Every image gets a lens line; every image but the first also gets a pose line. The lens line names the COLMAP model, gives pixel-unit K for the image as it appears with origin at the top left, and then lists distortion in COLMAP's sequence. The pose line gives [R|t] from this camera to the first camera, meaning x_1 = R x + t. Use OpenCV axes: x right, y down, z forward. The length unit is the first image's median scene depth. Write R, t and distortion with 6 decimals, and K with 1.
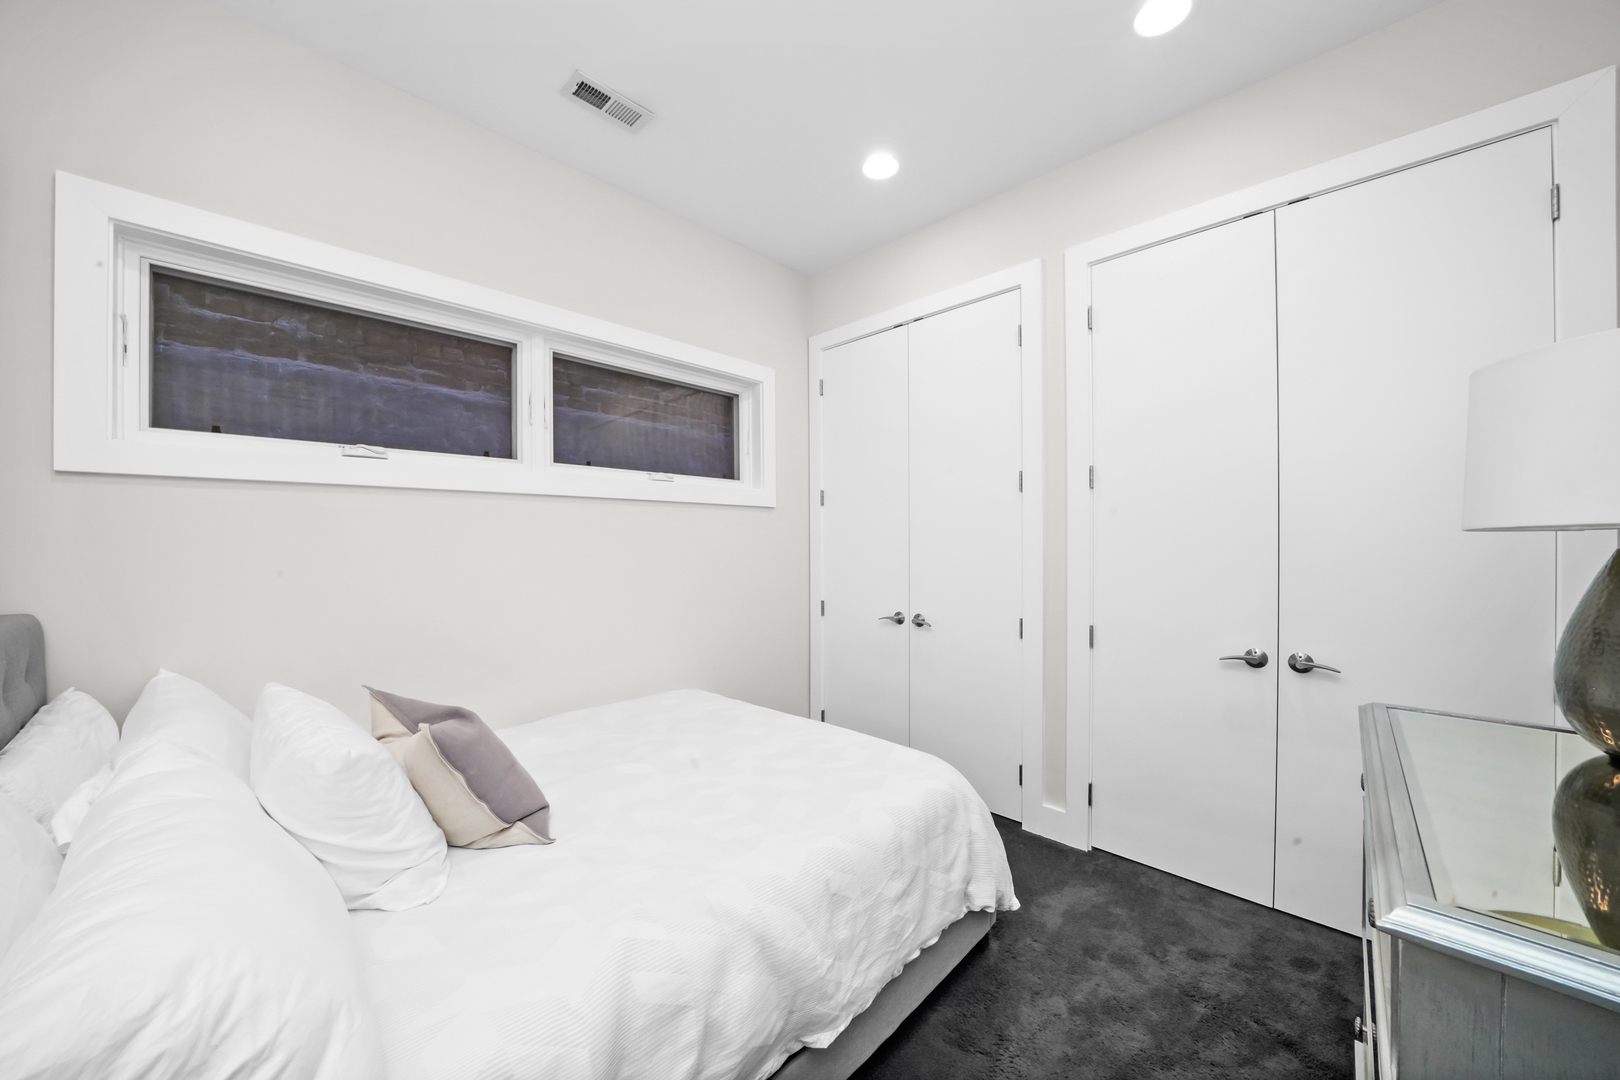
lens RADIAL K [[565.5, 0, 805.7], [0, 565.5, 541.5], [0, 0, 1]] dist [-0.021336, 0.000184]
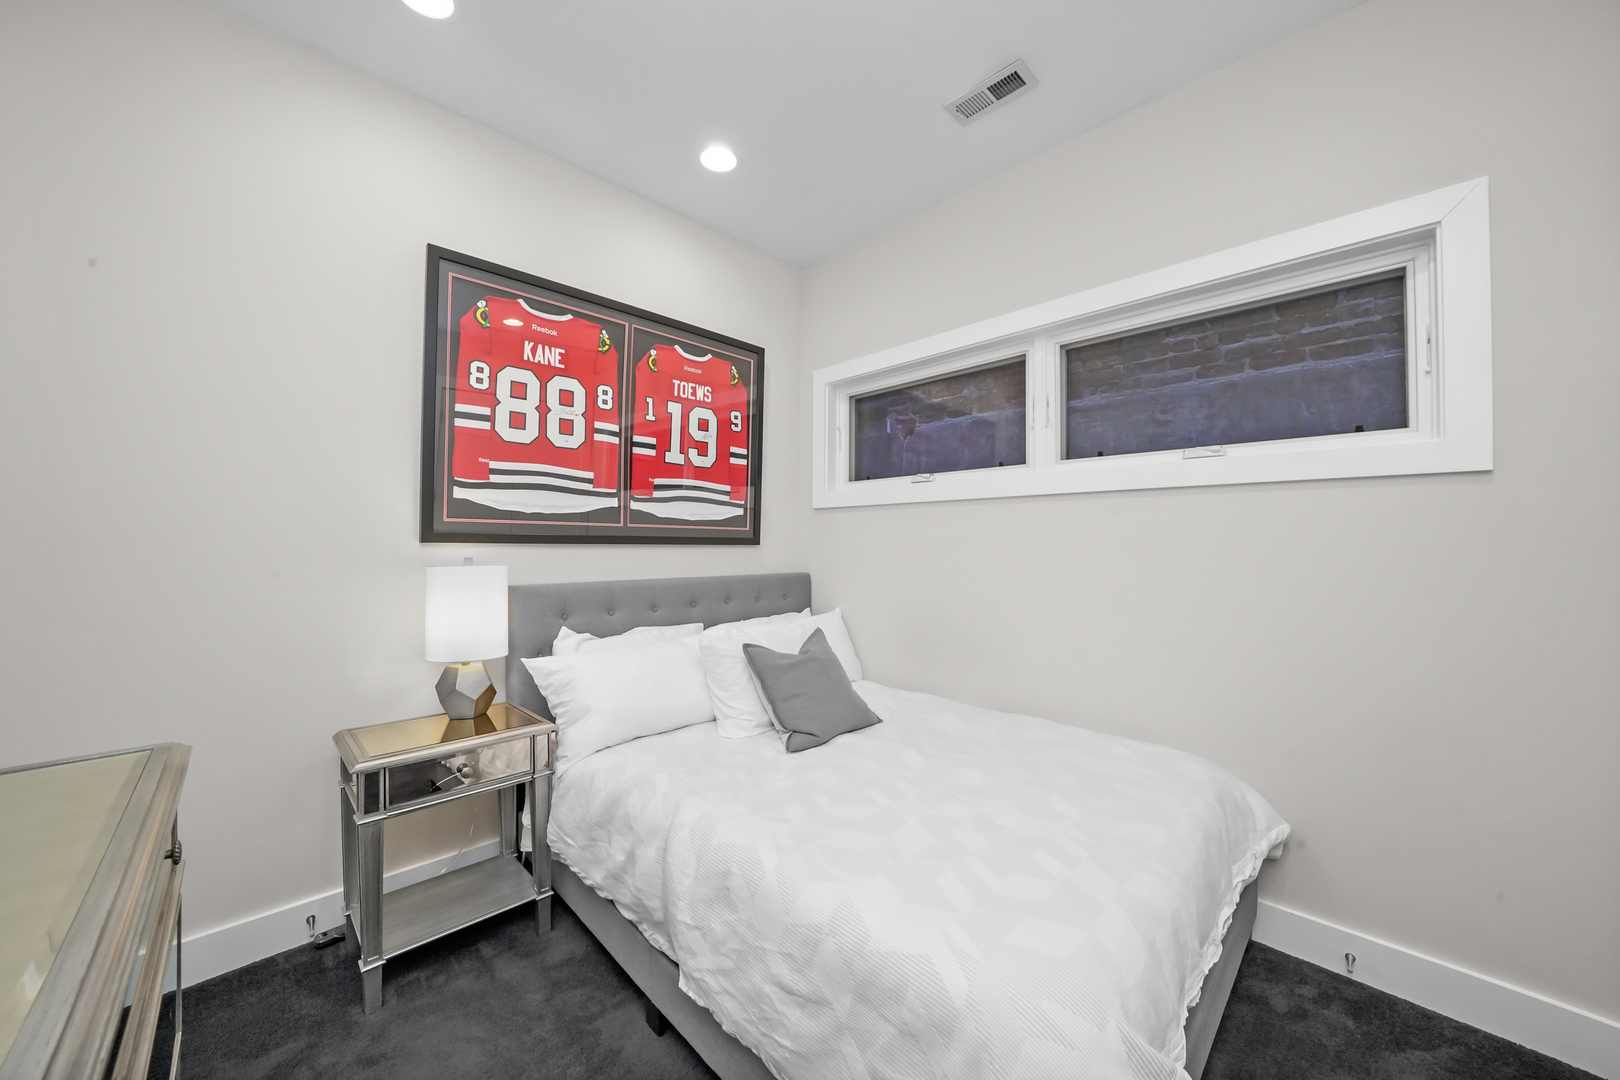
lens RADIAL K [[583.2, 0, 810.0], [0, 583.2, 540.0], [0, 0, 1]] dist [-0.019313, 0.000042]
pose [[-0.018852, -0.001797, -0.999821, 0.578071], [-0.006606, 0.999977, -0.001673, 0.000673], [0.999800, 0.006574, -0.018863, 0.614992]]
